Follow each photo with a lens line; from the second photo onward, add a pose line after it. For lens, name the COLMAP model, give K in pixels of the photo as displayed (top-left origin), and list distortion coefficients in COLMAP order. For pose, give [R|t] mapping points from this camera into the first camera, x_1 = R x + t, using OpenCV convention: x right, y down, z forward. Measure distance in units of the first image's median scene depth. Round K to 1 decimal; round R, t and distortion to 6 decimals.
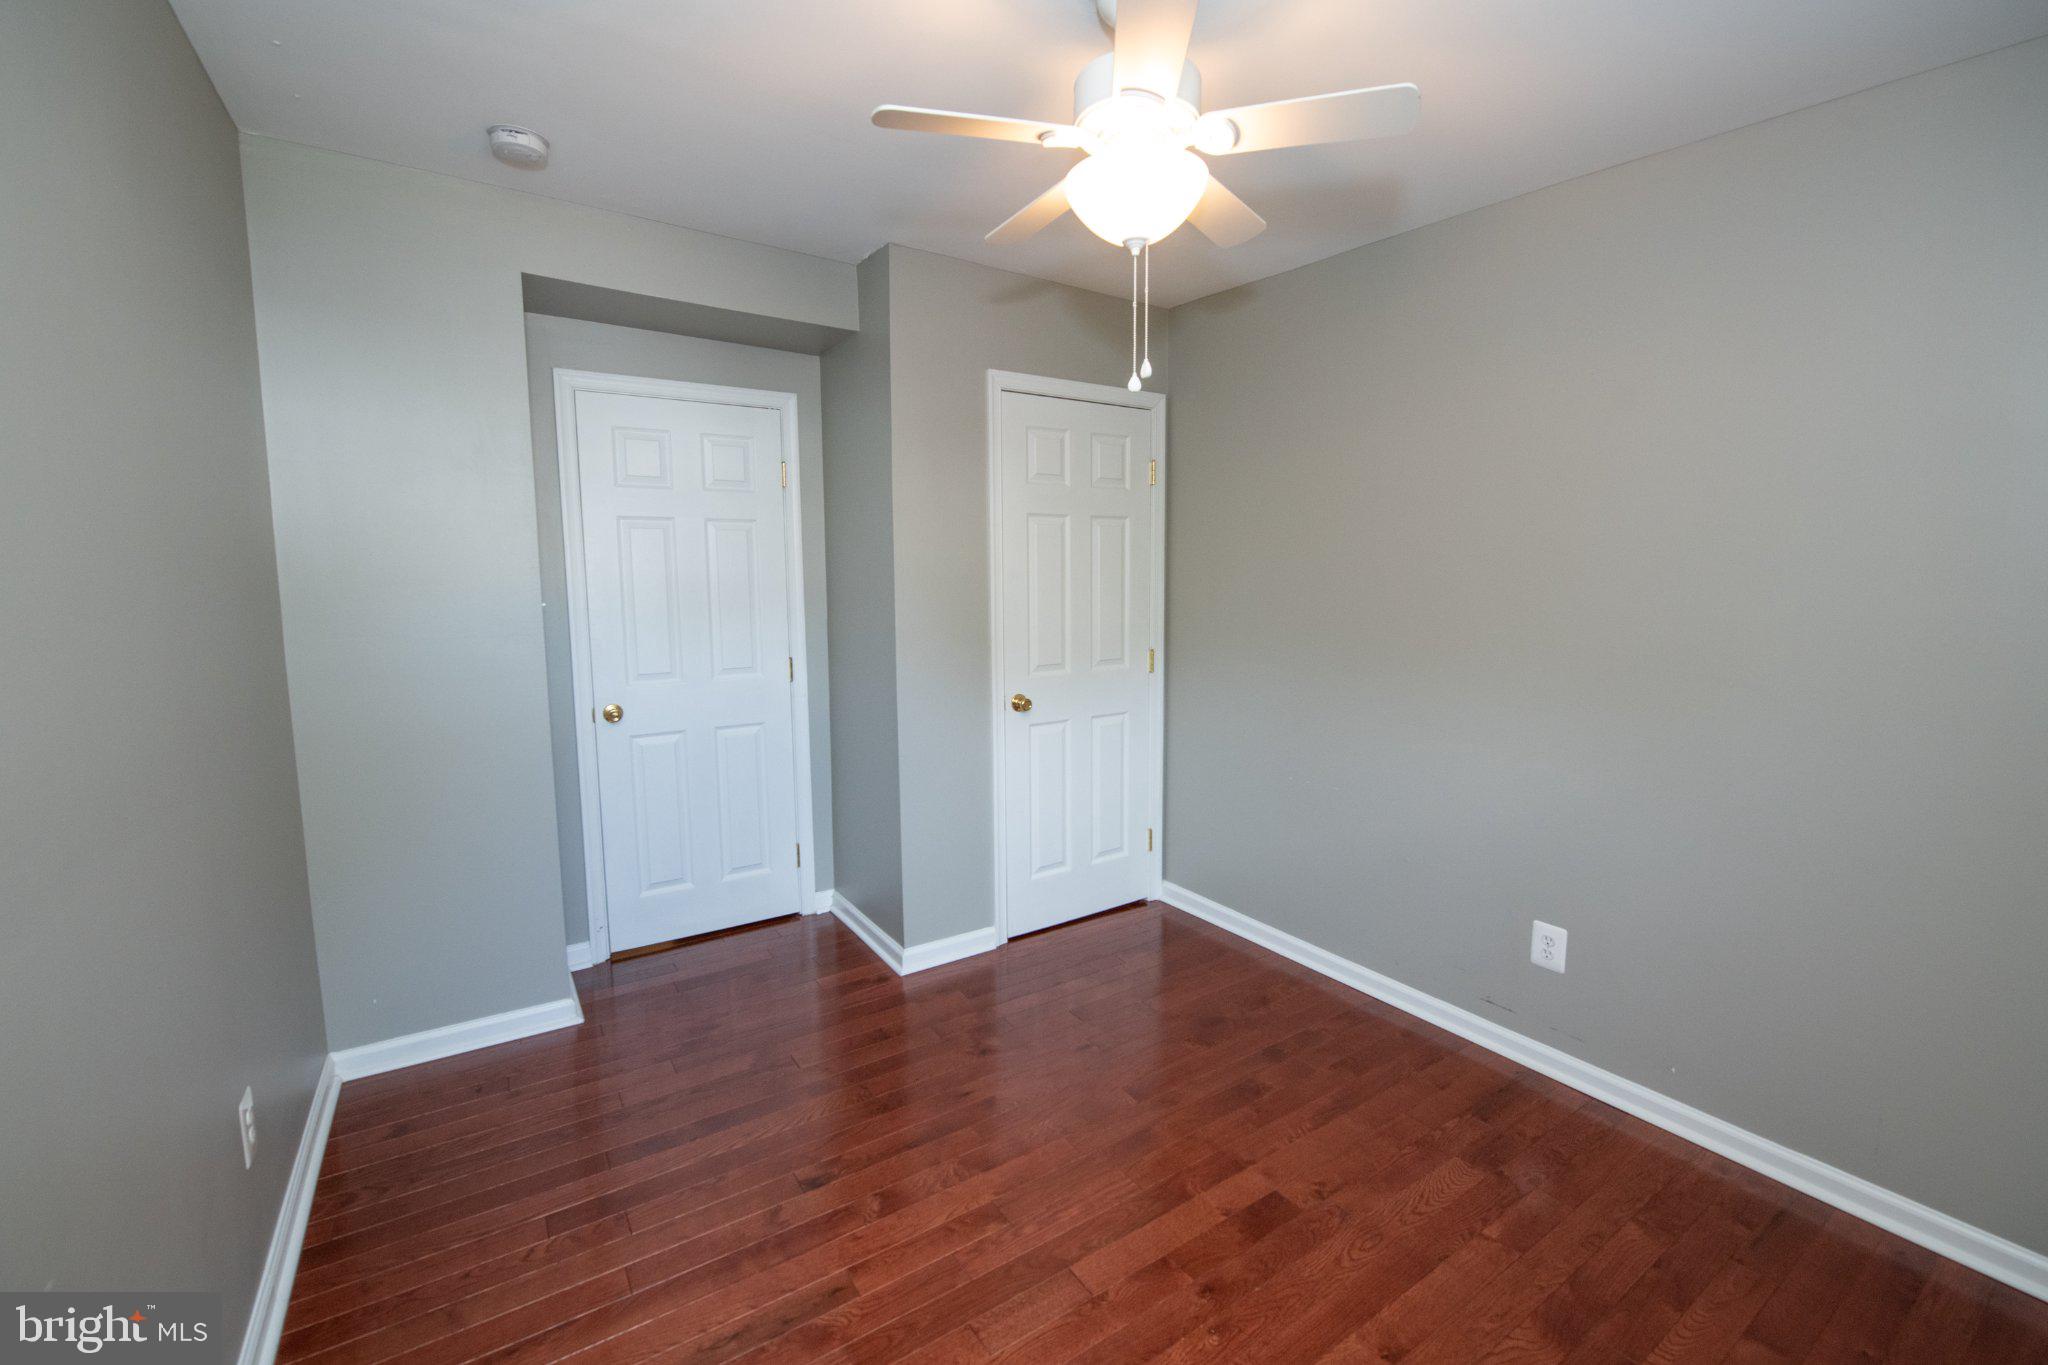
lens RADIAL K [[856.6, 0, 1029.8], [0, 856.6, 669.8], [0, 0, 1]] dist [-0.005881, -0.006287]
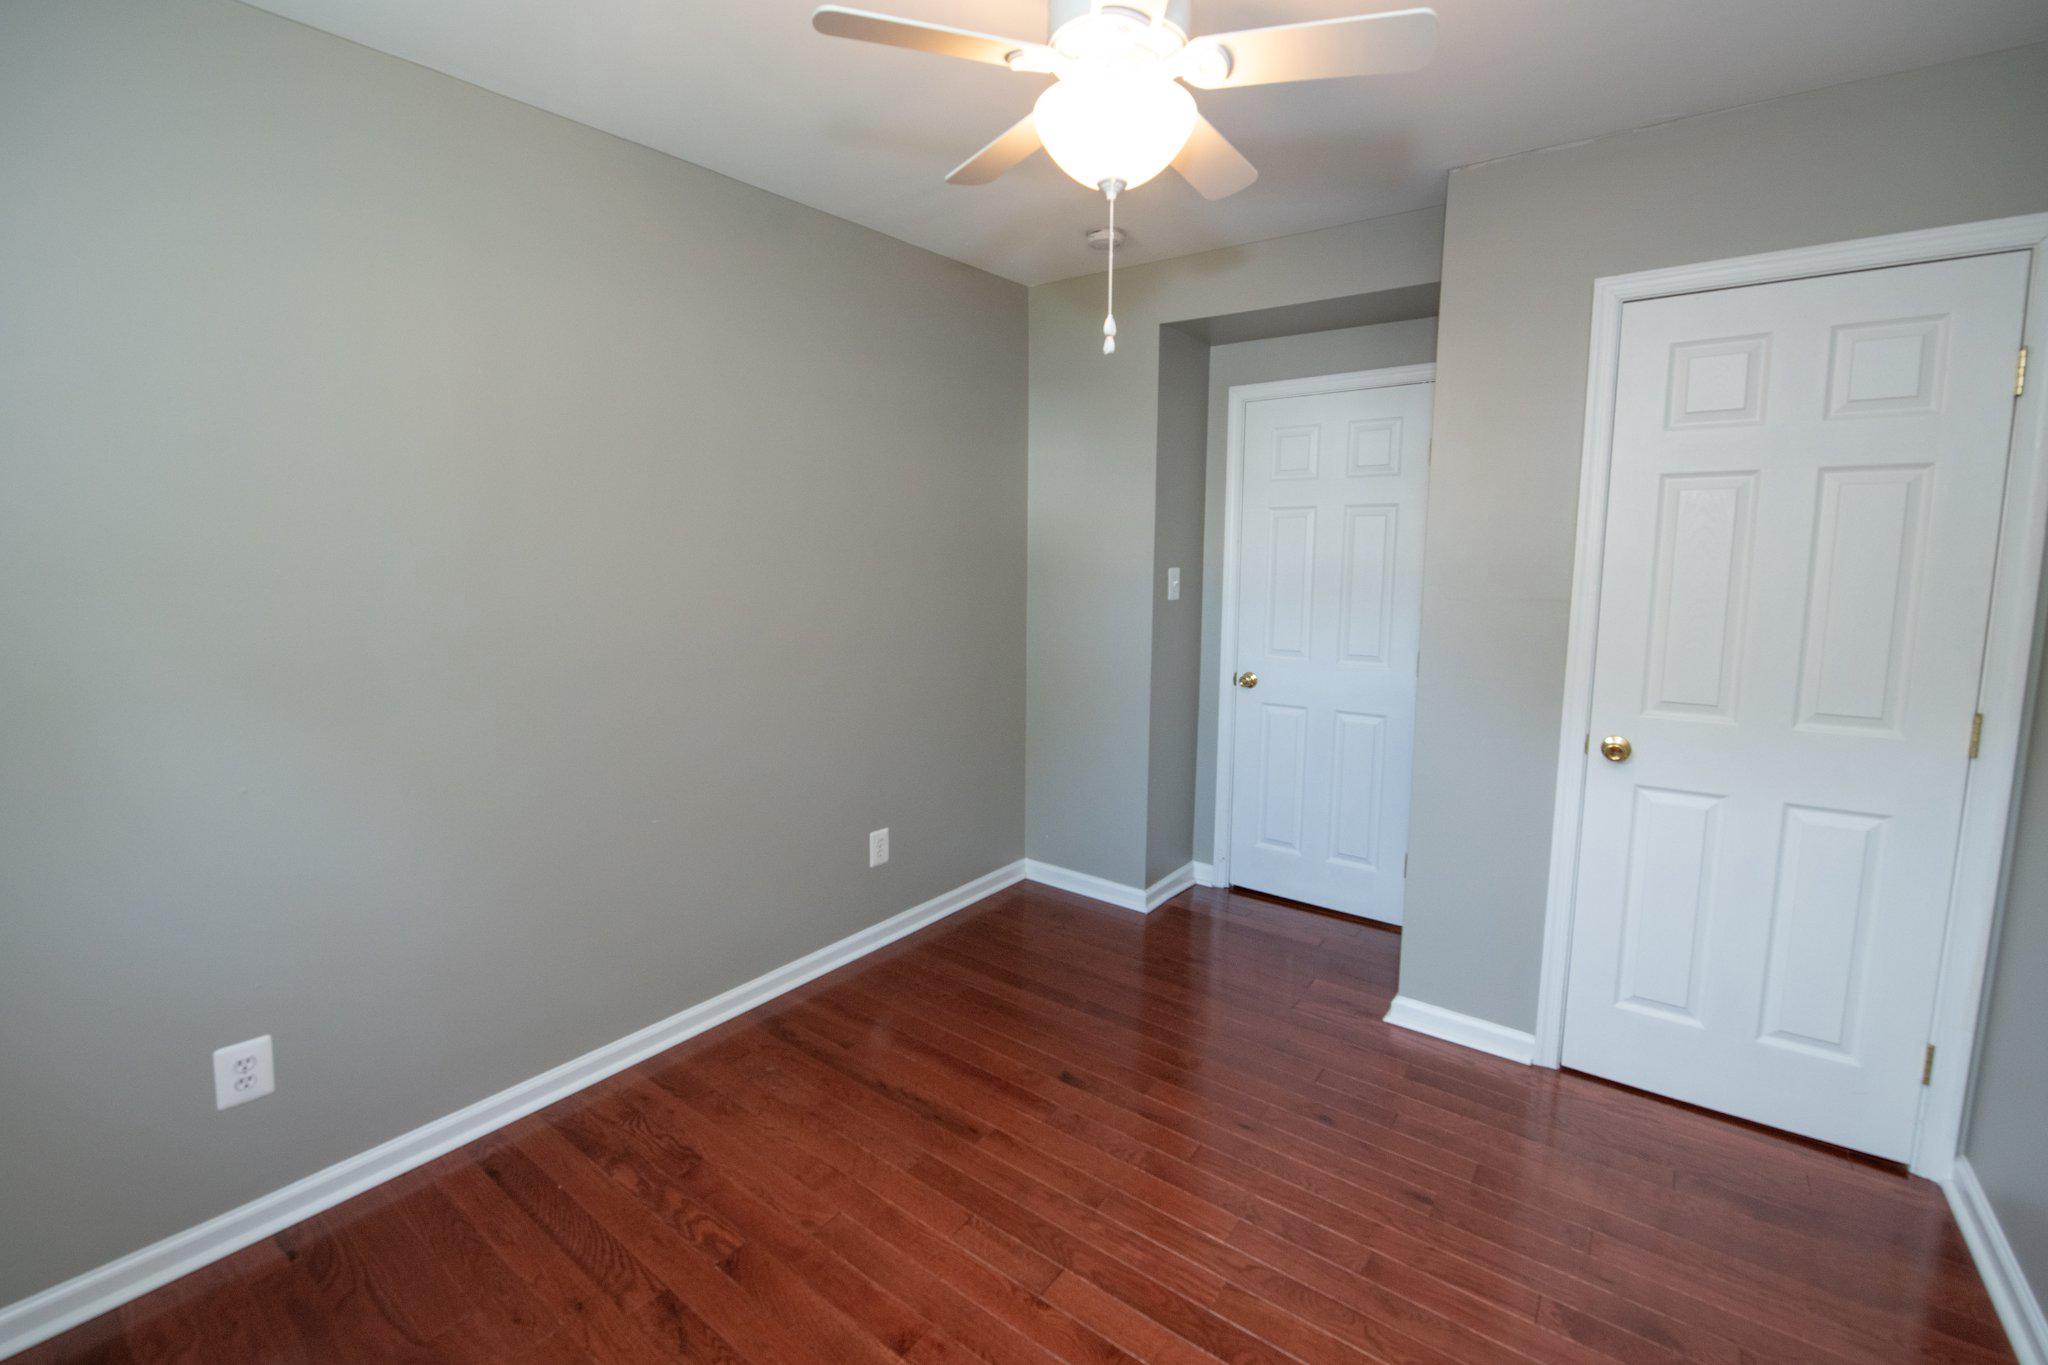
lens RADIAL K [[856.6, 0, 1029.8], [0, 856.6, 669.8], [0, 0, 1]] dist [-0.005881, -0.006287]
pose [[0.333493, 0.126779, -0.934189, 0.640254], [-0.110163, 0.989369, 0.094940, -0.053138], [0.936294, 0.071251, 0.343914, 0.426076]]
